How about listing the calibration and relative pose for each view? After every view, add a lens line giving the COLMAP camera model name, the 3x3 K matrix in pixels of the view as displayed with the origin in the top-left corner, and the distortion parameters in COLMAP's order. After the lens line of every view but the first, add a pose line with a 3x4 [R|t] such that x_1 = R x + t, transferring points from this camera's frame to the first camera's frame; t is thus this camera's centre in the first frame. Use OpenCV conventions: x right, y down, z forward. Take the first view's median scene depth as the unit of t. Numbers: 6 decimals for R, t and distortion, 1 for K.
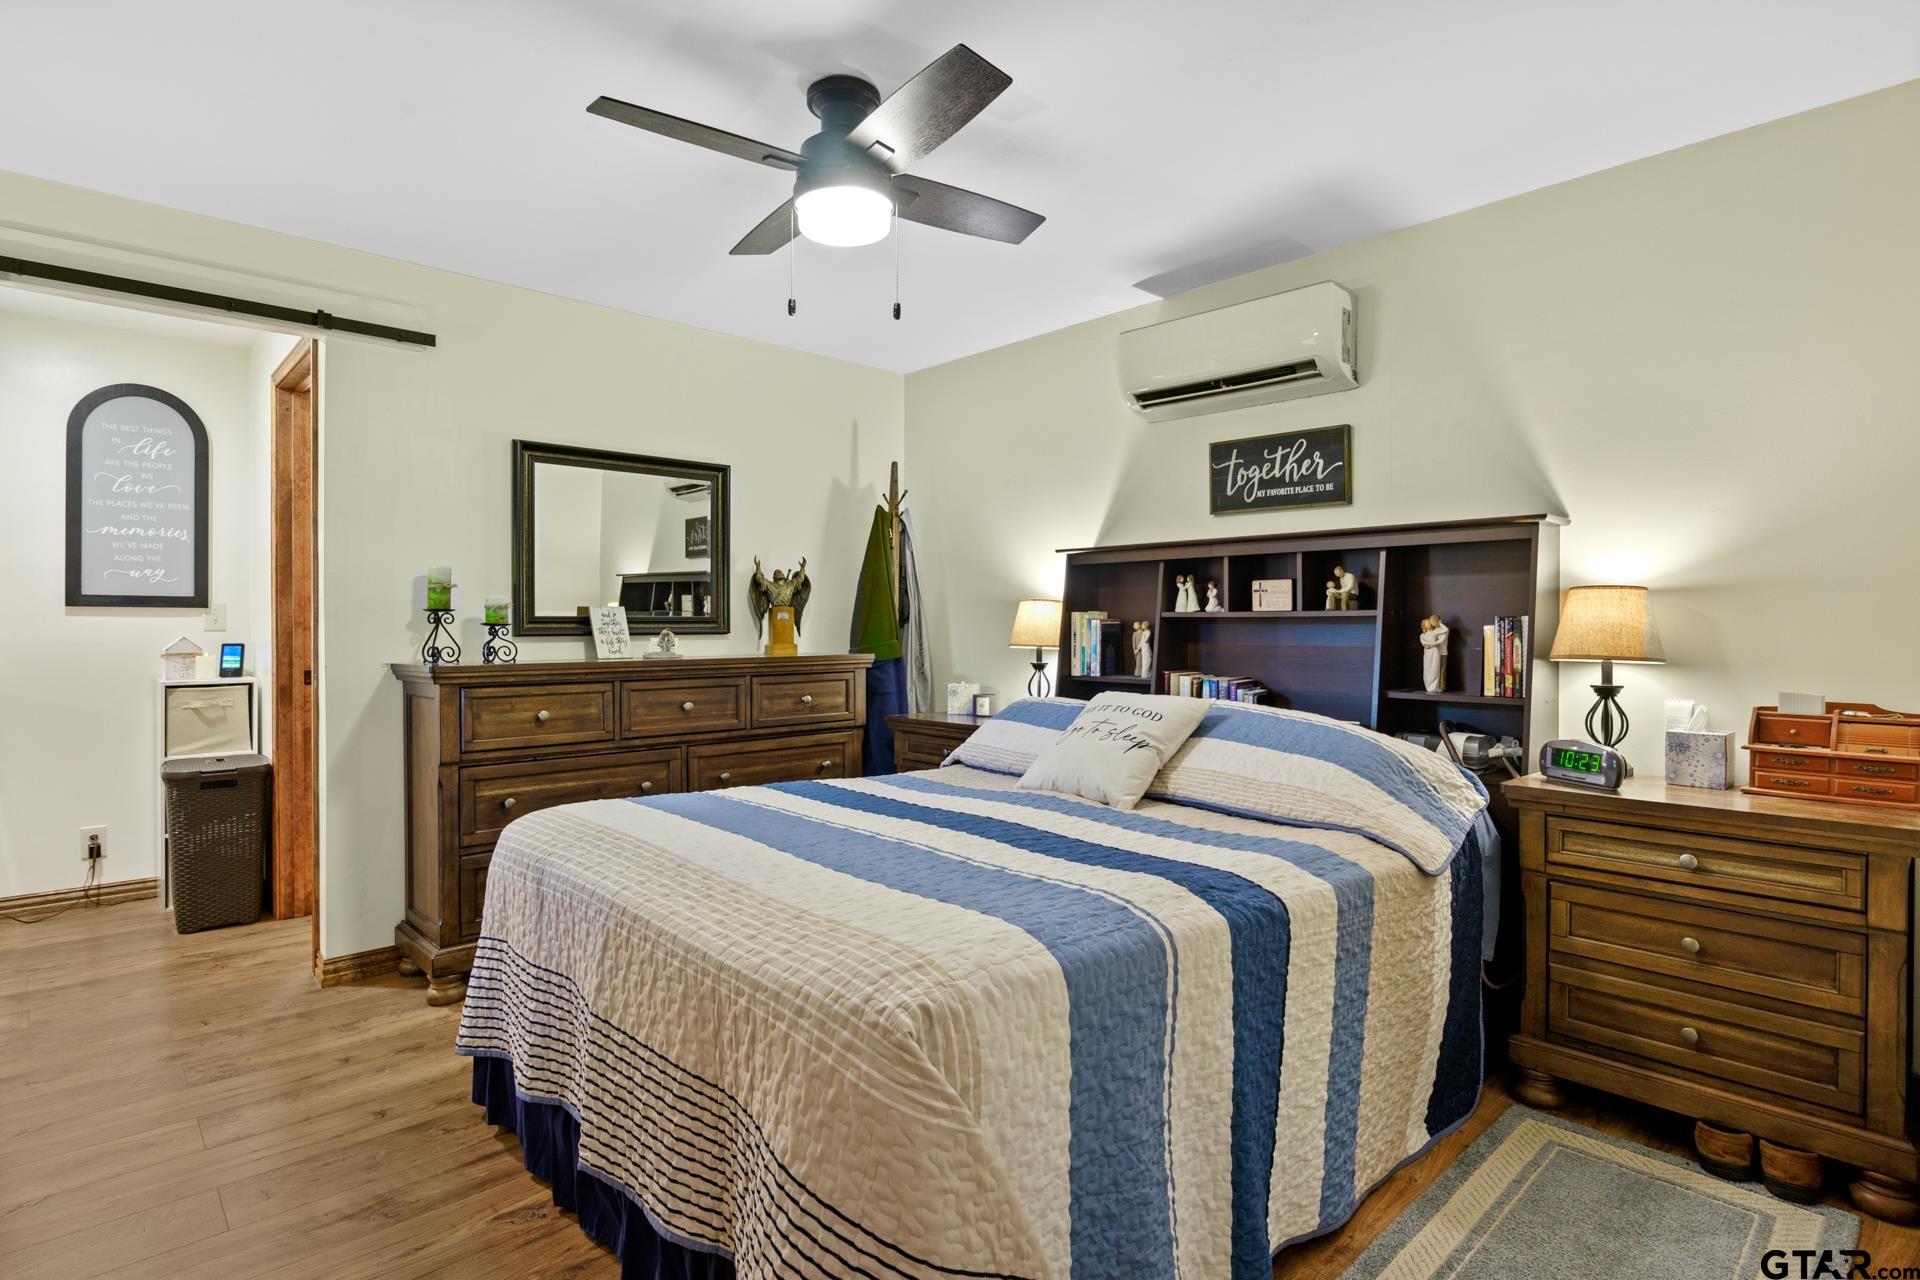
lens RADIAL K [[978.8, 0, 958.4], [0, 978.8, 629.1], [0, 0, 1]] dist [-0.005781, -0.000987]
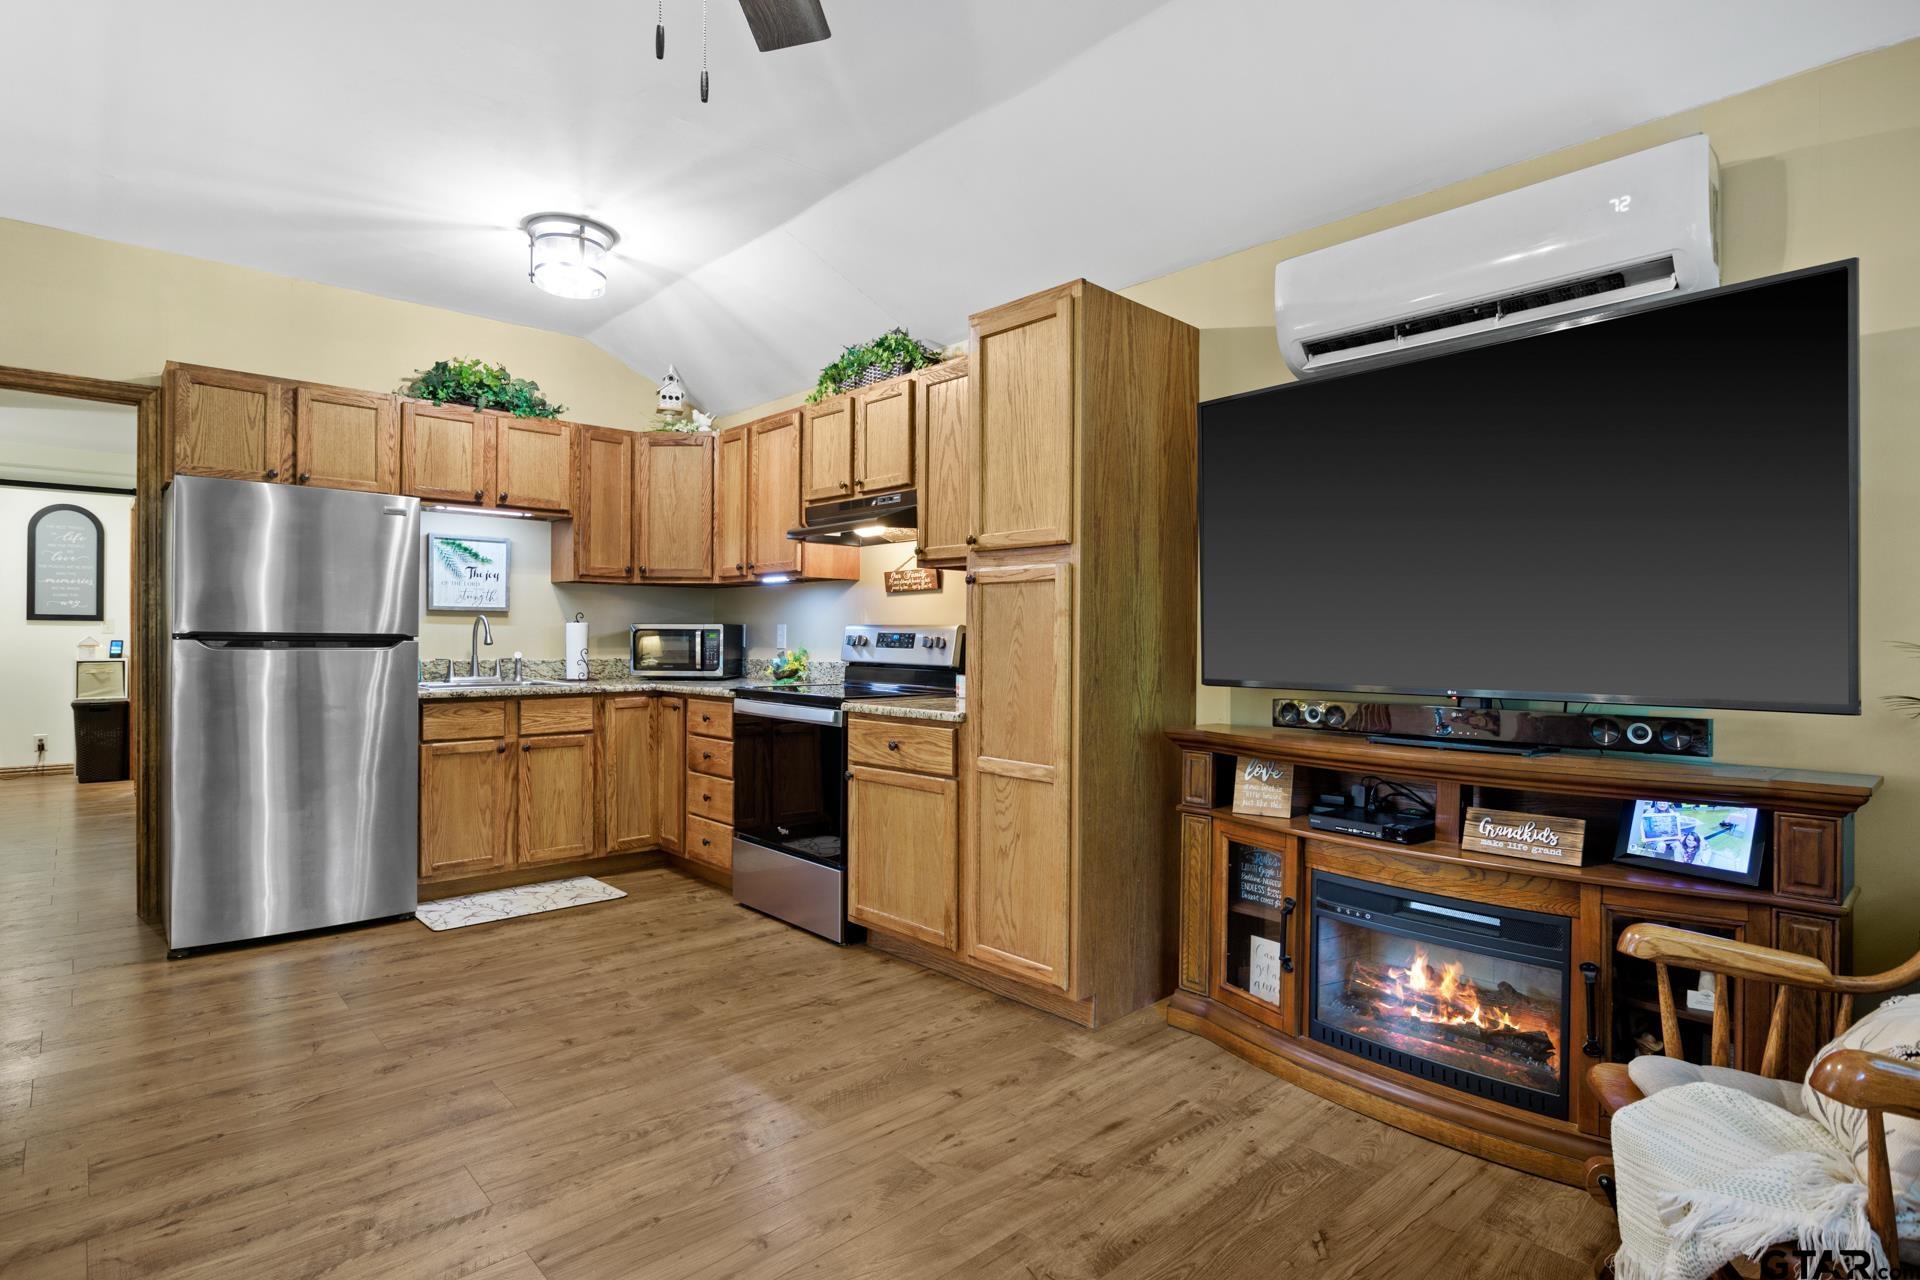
lens RADIAL K [[978.8, 0, 958.0], [0, 978.8, 638.8], [0, 0, 1]] dist [-0.005781, -0.000987]
pose [[0.999976, 0.002035, -0.006687, 0.922039], [-0.002095, 0.999956, -0.009117, 0.026971], [0.006669, 0.009131, 0.999936, -0.896439]]
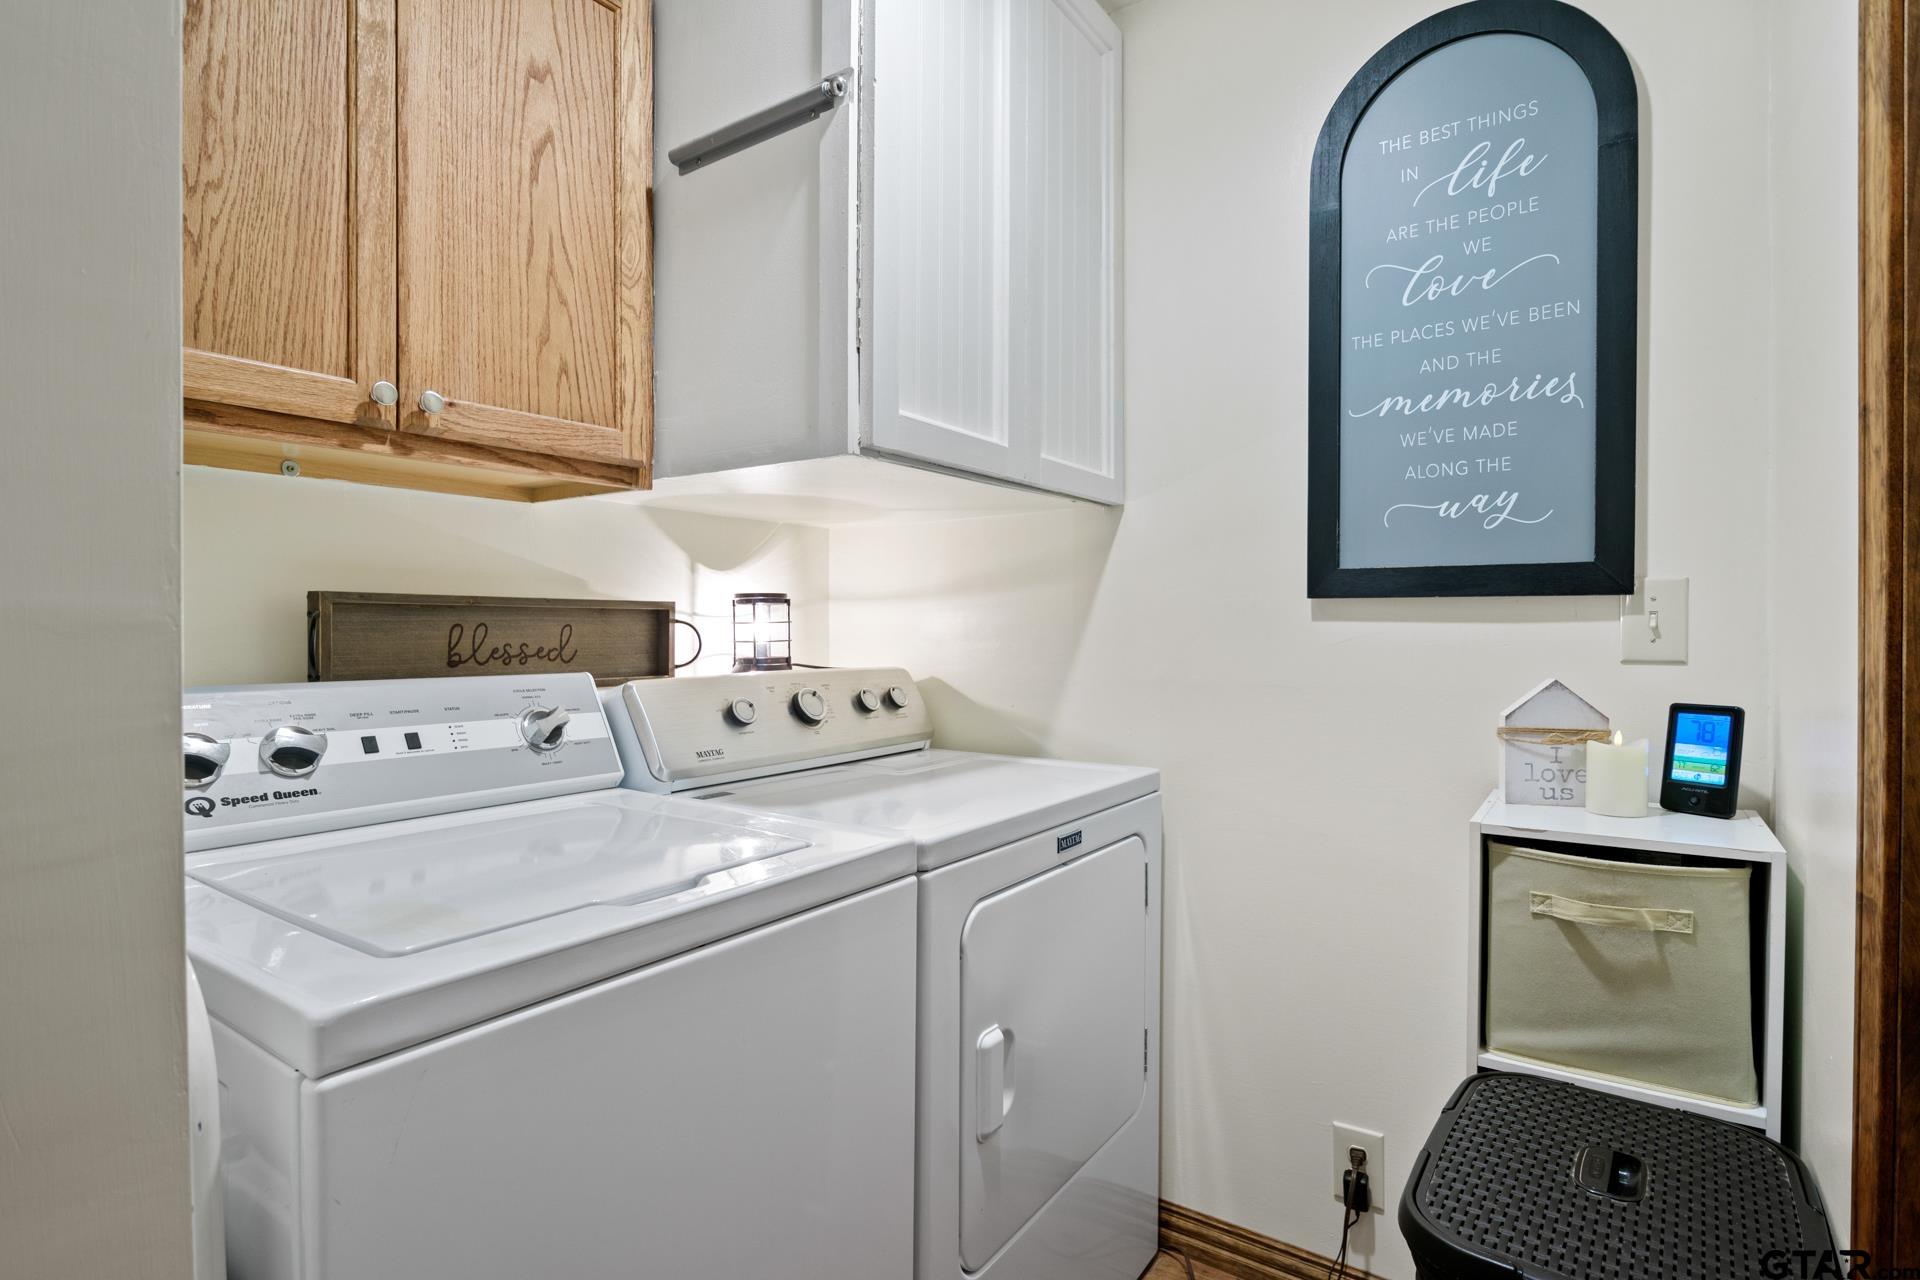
lens RADIAL K [[978.8, 0, 956.1], [0, 978.8, 633.7], [0, 0, 1]] dist [-0.005781, -0.000987]
pose [[0.237309, 0.003488, -0.971428, -0.519228], [-0.010166, 0.999948, 0.001107, -0.006467], [0.971381, 0.009613, 0.237332, 0.723013]]
